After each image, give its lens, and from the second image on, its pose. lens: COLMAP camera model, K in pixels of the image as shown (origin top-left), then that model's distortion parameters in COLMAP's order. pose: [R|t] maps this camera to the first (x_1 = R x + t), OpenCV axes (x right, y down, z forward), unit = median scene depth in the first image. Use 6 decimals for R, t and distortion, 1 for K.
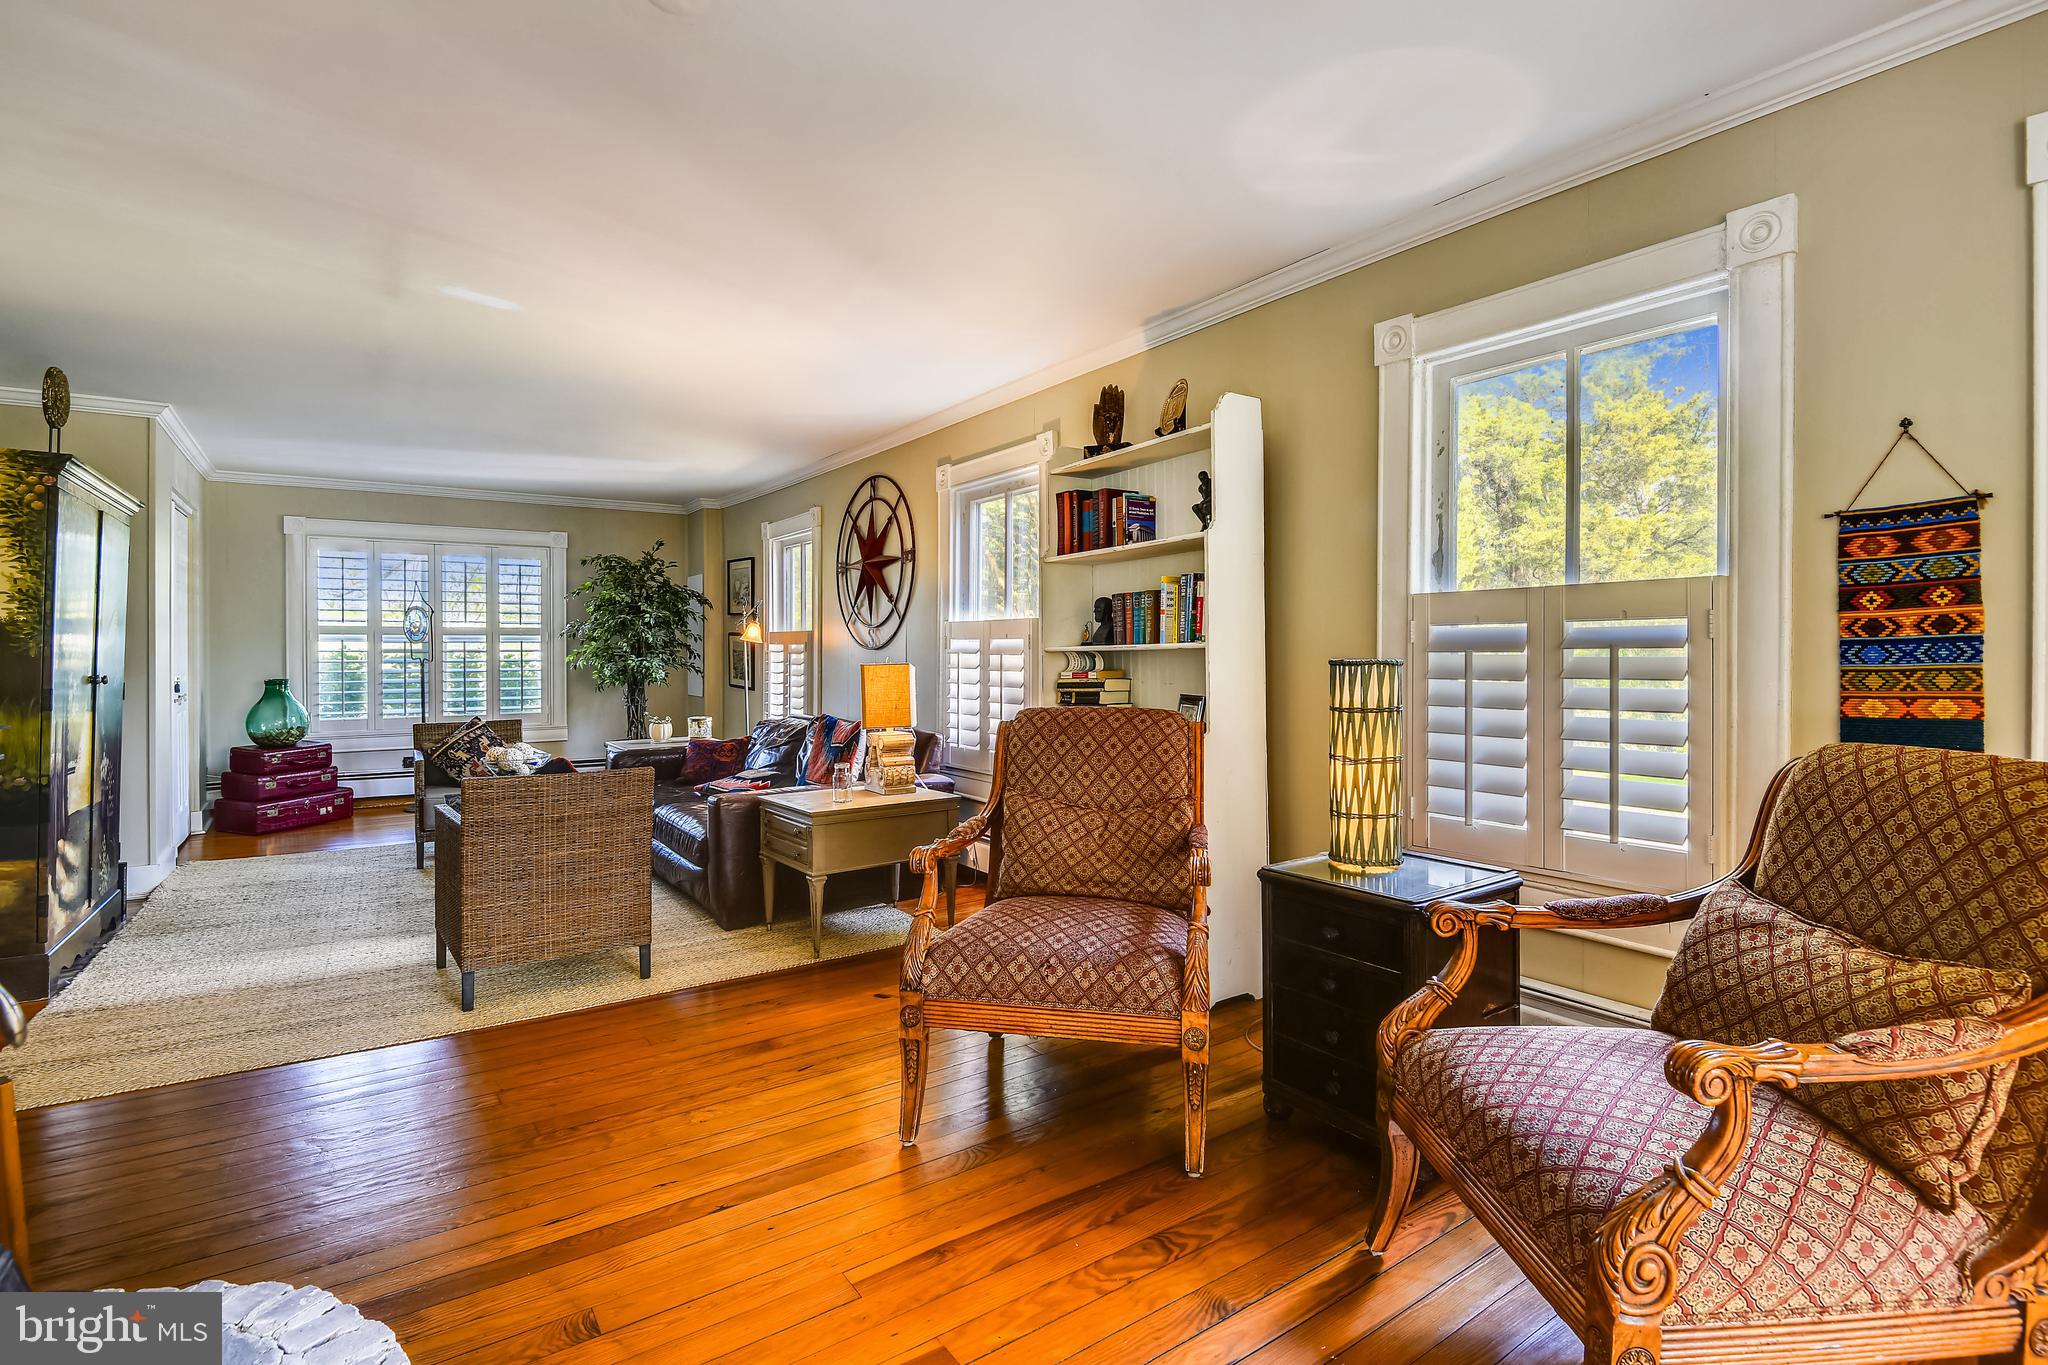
lens RADIAL K [[972.7, 0, 1017.7], [0, 972.7, 652.9], [0, 0, 1]] dist [0.026734, -0.024759]
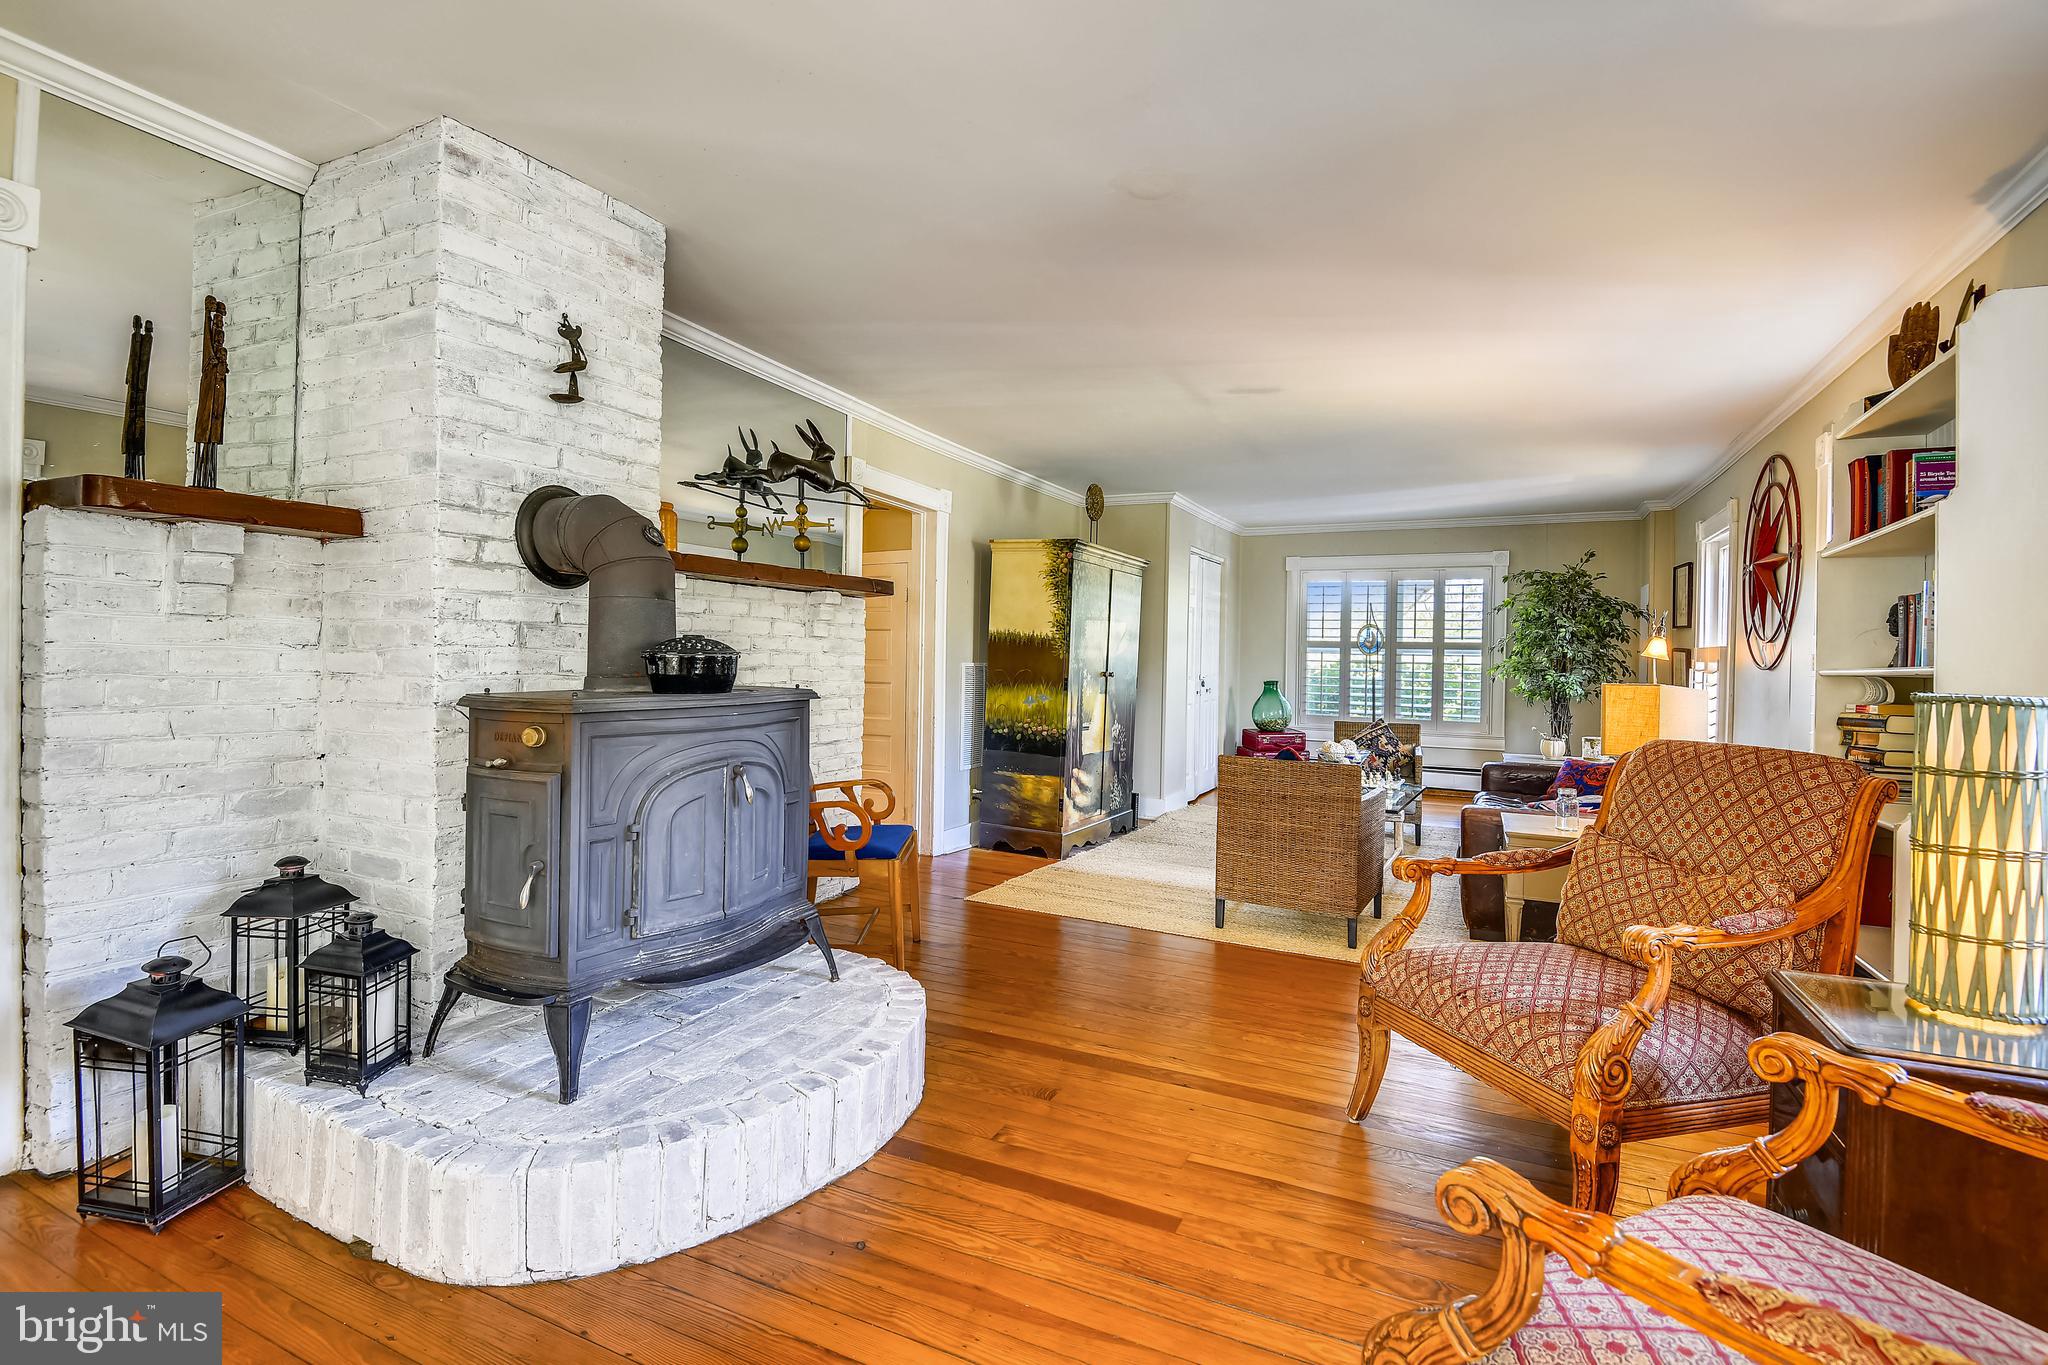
lens RADIAL K [[972.7, 0, 1017.7], [0, 972.7, 652.9], [0, 0, 1]] dist [0.026734, -0.024759]
pose [[0.486156, 0.011110, -0.873802, 0.314667], [-0.023554, 0.999722, -0.000394, -0.003178], [0.873555, 0.020773, 0.486283, 0.067388]]
